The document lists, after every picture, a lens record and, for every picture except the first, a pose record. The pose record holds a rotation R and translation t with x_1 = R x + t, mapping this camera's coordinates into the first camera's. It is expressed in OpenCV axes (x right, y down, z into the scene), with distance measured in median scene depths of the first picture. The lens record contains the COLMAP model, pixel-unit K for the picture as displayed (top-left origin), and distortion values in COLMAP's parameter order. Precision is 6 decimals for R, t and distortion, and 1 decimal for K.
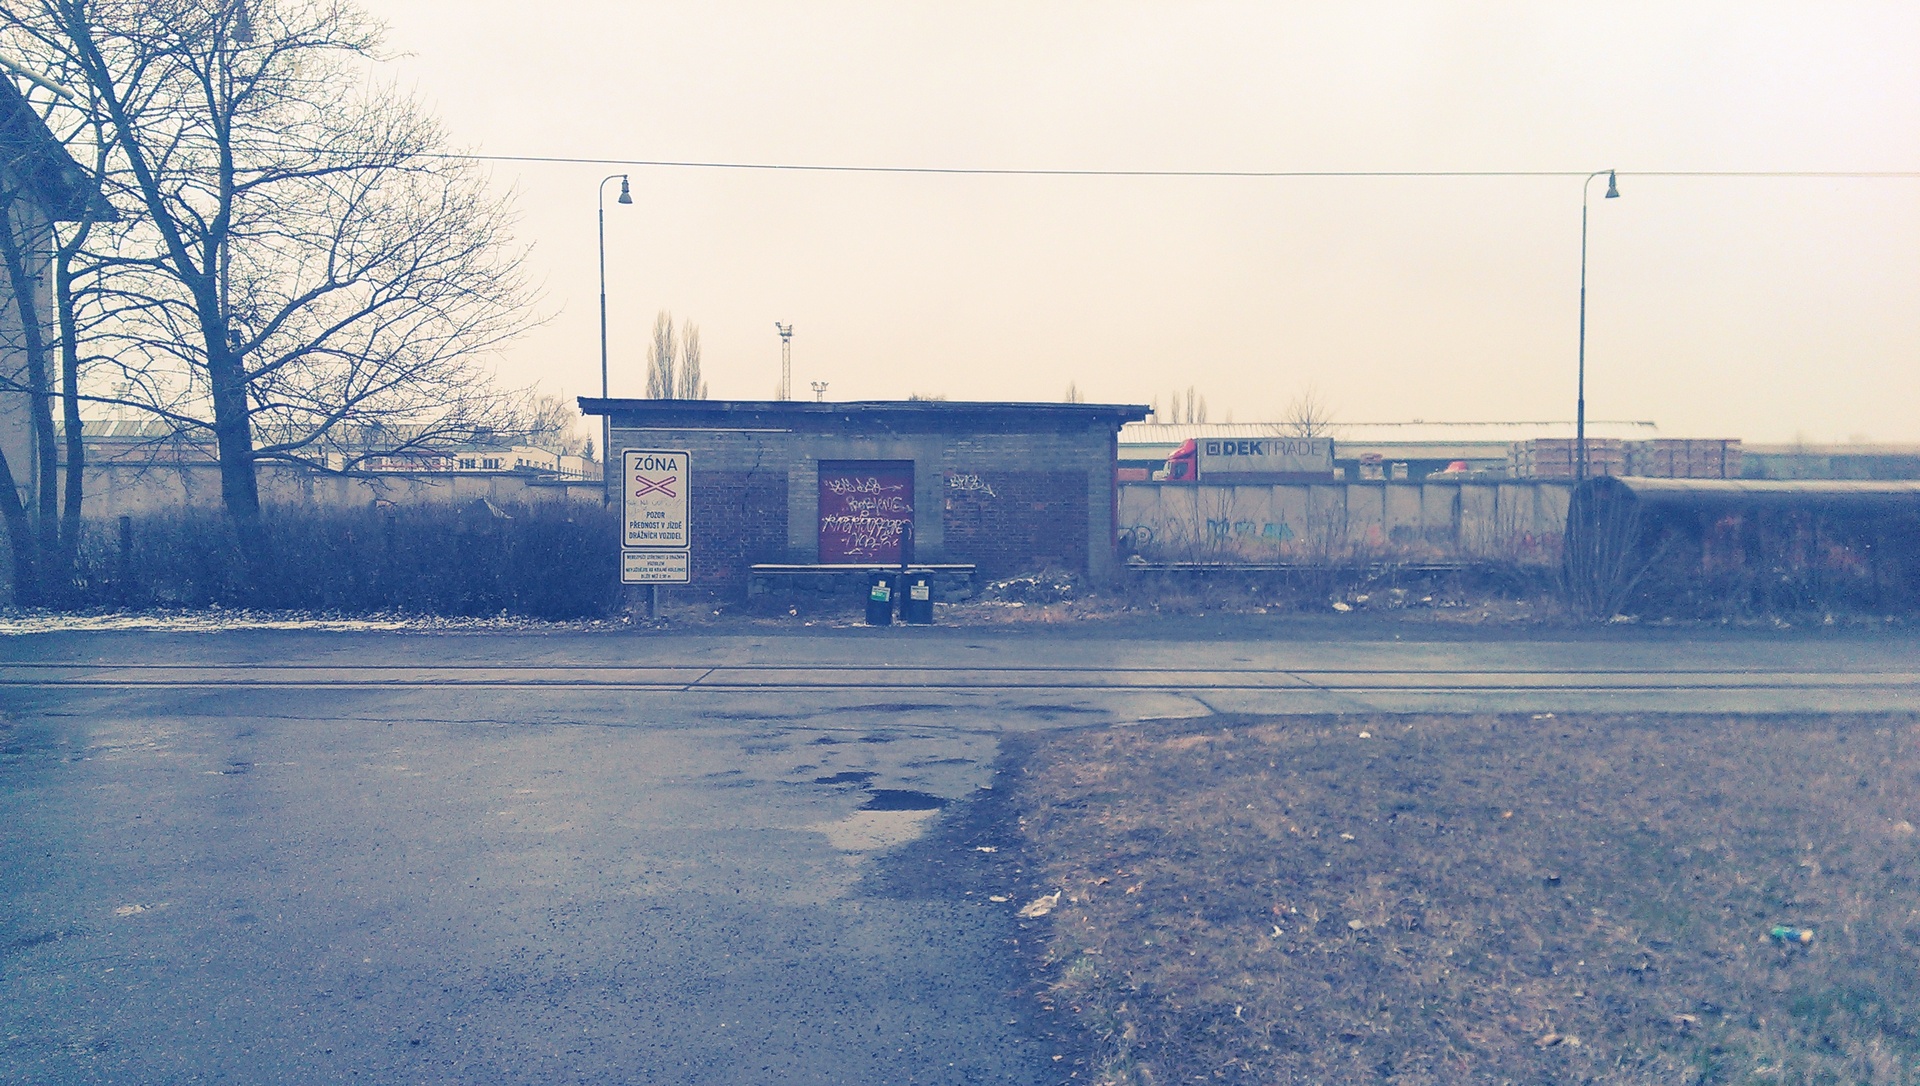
lens RADIAL K [[1603.3, 0, 970.8], [0, 1603.3, 541.8], [0, 0, 1]] dist [0.055282, -0.137200]
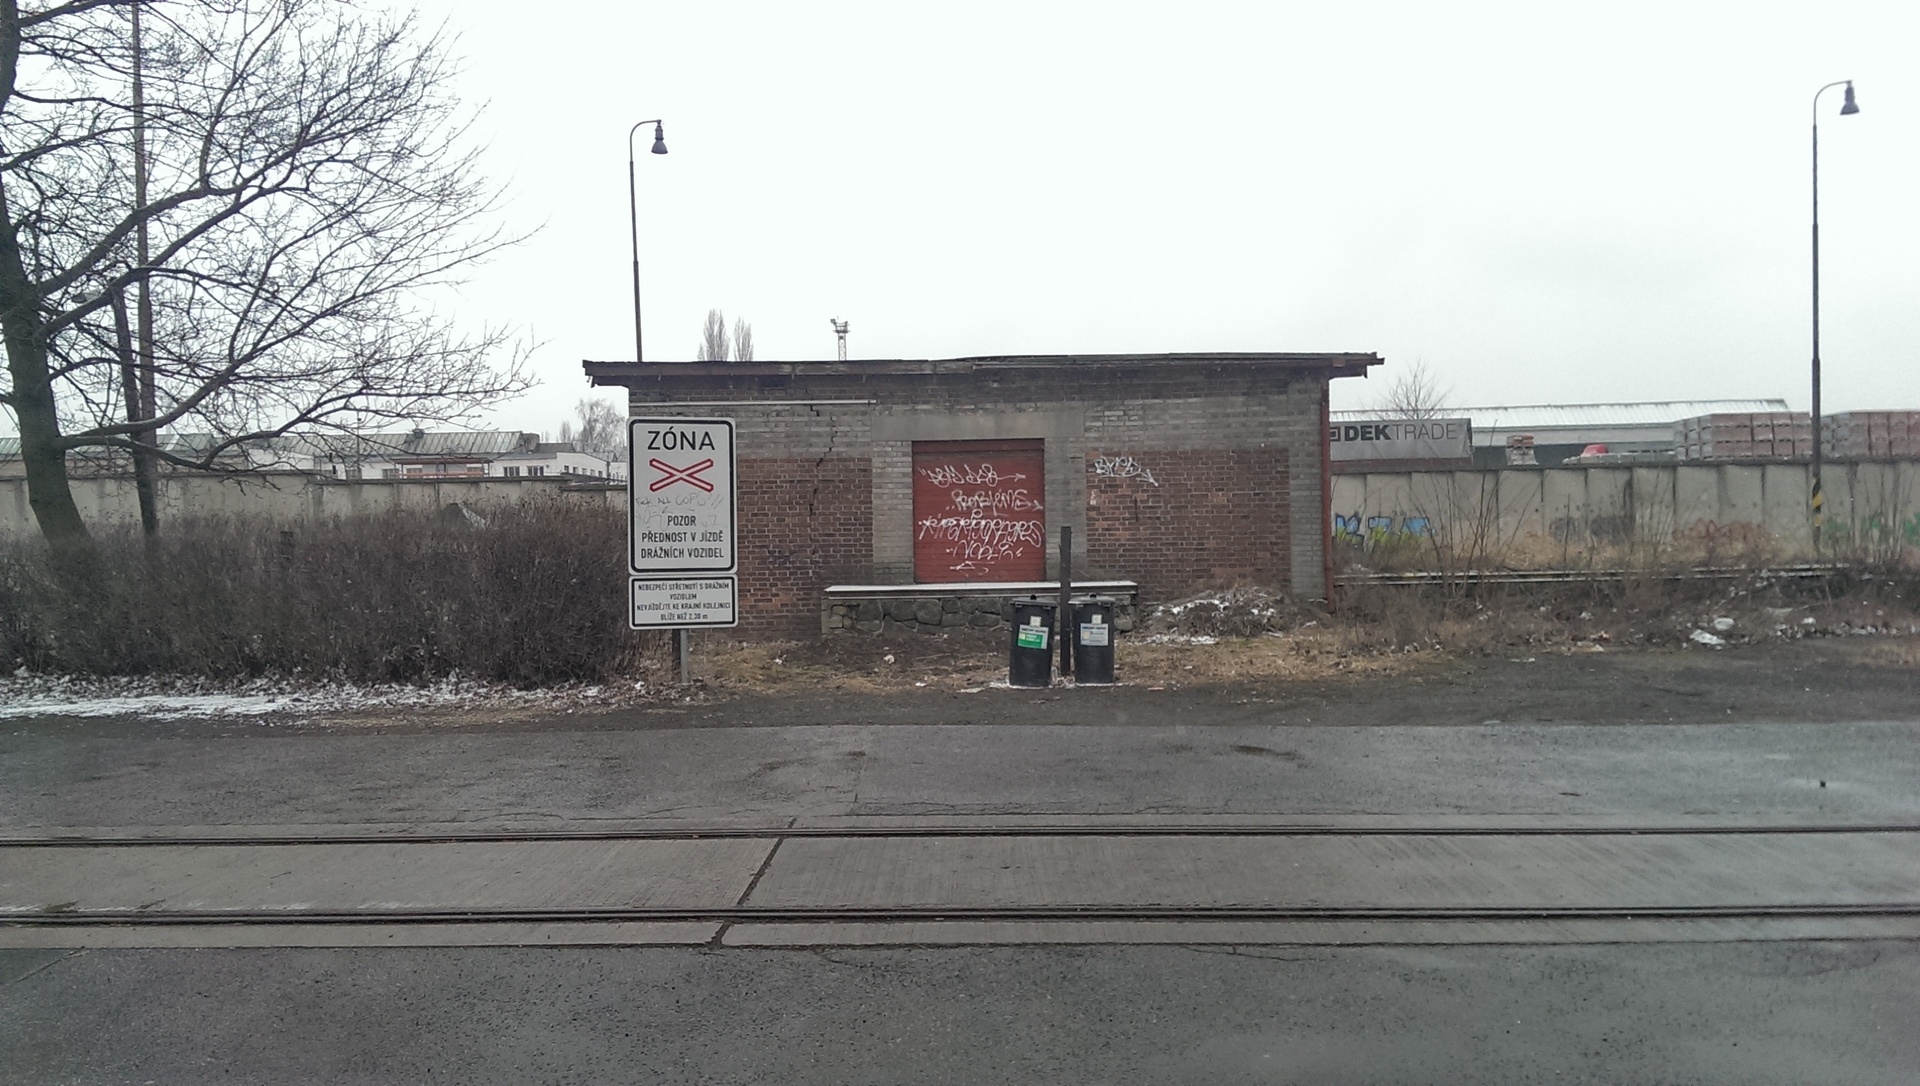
lens RADIAL K [[1603.3, 0, 953.0], [0, 1603.3, 550.7], [0, 0, 1]] dist [0.055282, -0.137200]
pose [[0.998793, -0.018523, -0.045501, -0.044671], [0.018724, 0.999817, 0.004002, -0.003837], [0.045418, -0.004850, 0.998956, 0.274457]]
